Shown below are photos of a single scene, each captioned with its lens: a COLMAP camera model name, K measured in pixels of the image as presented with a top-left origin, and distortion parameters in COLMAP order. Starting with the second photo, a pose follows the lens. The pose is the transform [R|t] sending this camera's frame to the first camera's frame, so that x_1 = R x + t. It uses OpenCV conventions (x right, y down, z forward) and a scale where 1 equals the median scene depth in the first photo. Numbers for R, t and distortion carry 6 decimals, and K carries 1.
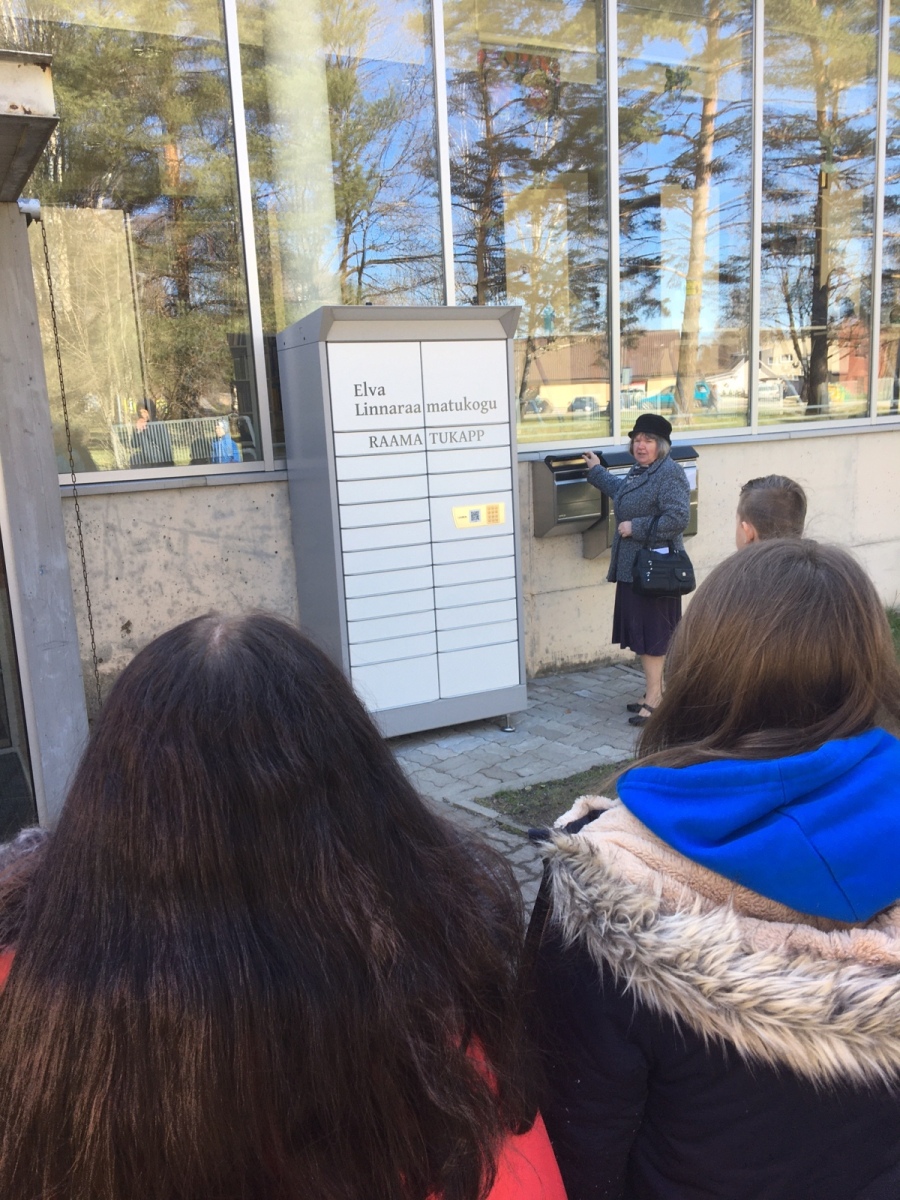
lens RADIAL K [[977.8, 0, 450.0], [0, 977.8, 600.0], [0, 0, 1]] dist [0.097330, -0.148529]
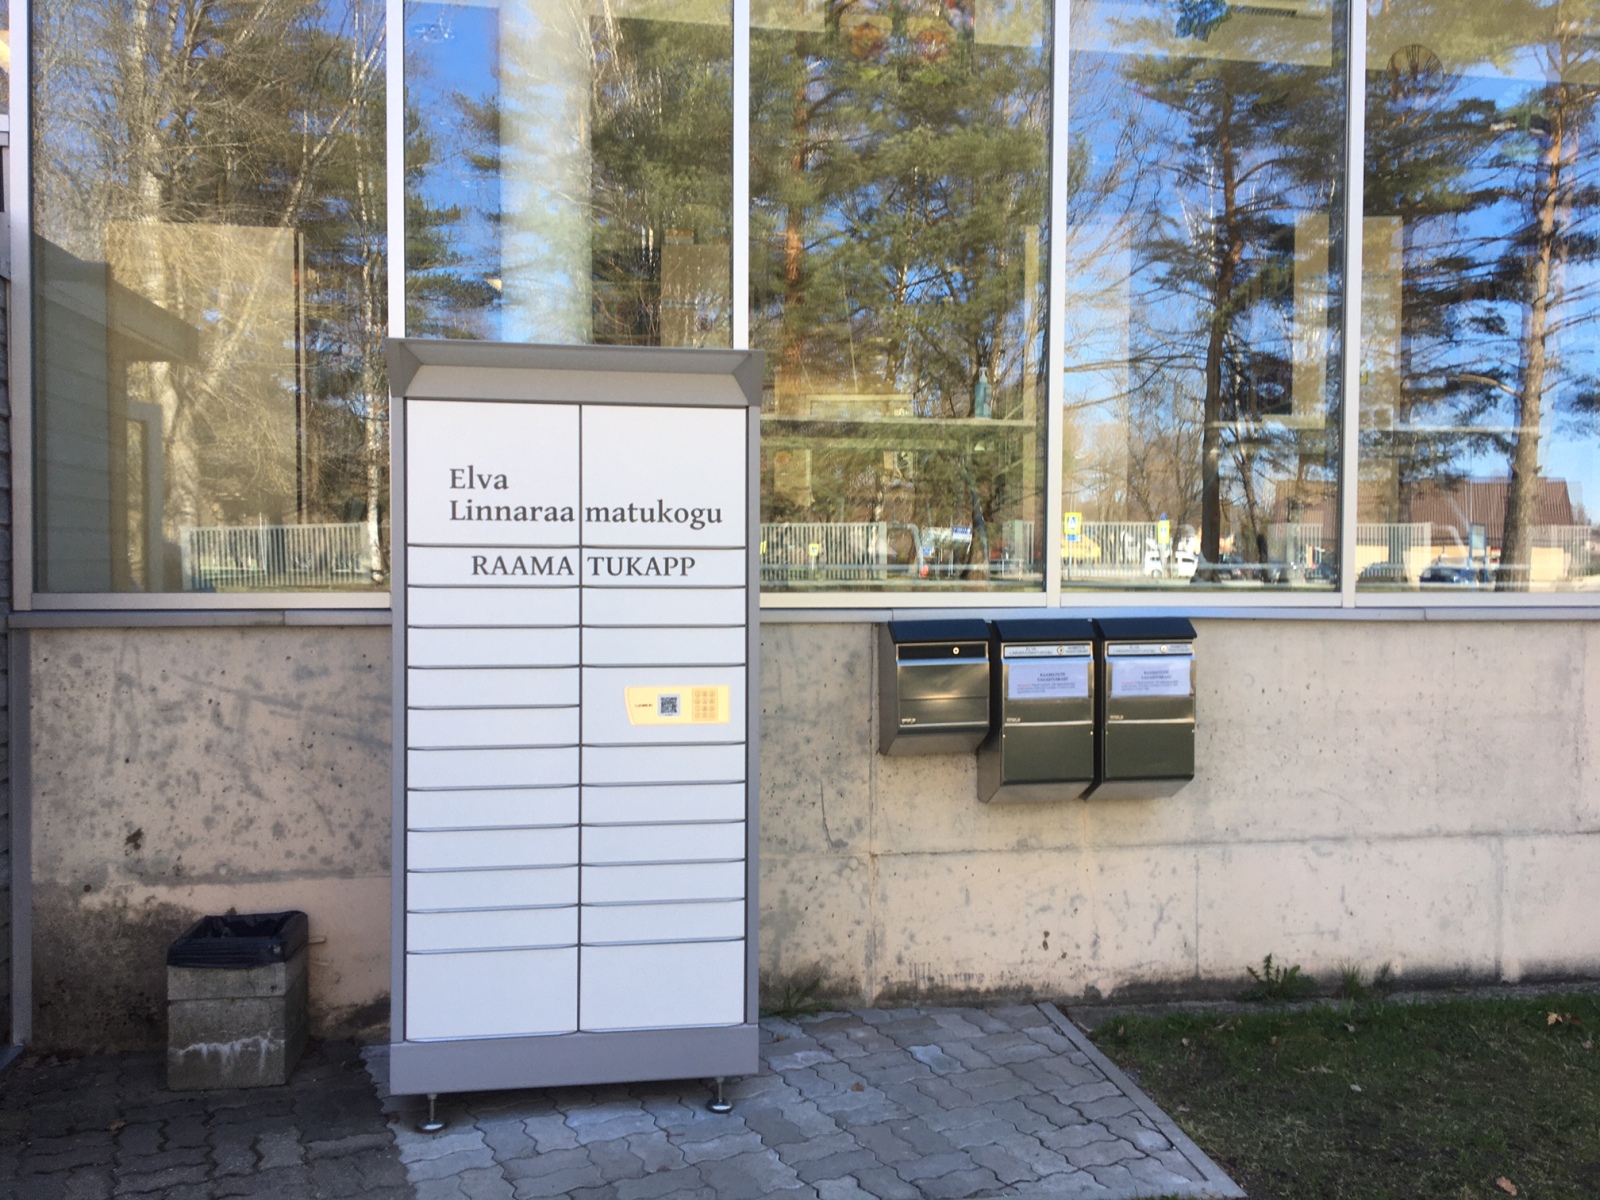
lens RADIAL K [[1303.8, 0, 800.0], [0, 1303.8, 600.0], [0, 0, 1]] dist [0.097330, -0.148529]
pose [[0.953478, 0.055739, -0.296264, 0.314154], [-0.103829, 0.983348, -0.149149, -0.040090], [0.283017, 0.172971, 0.943389, 0.292167]]
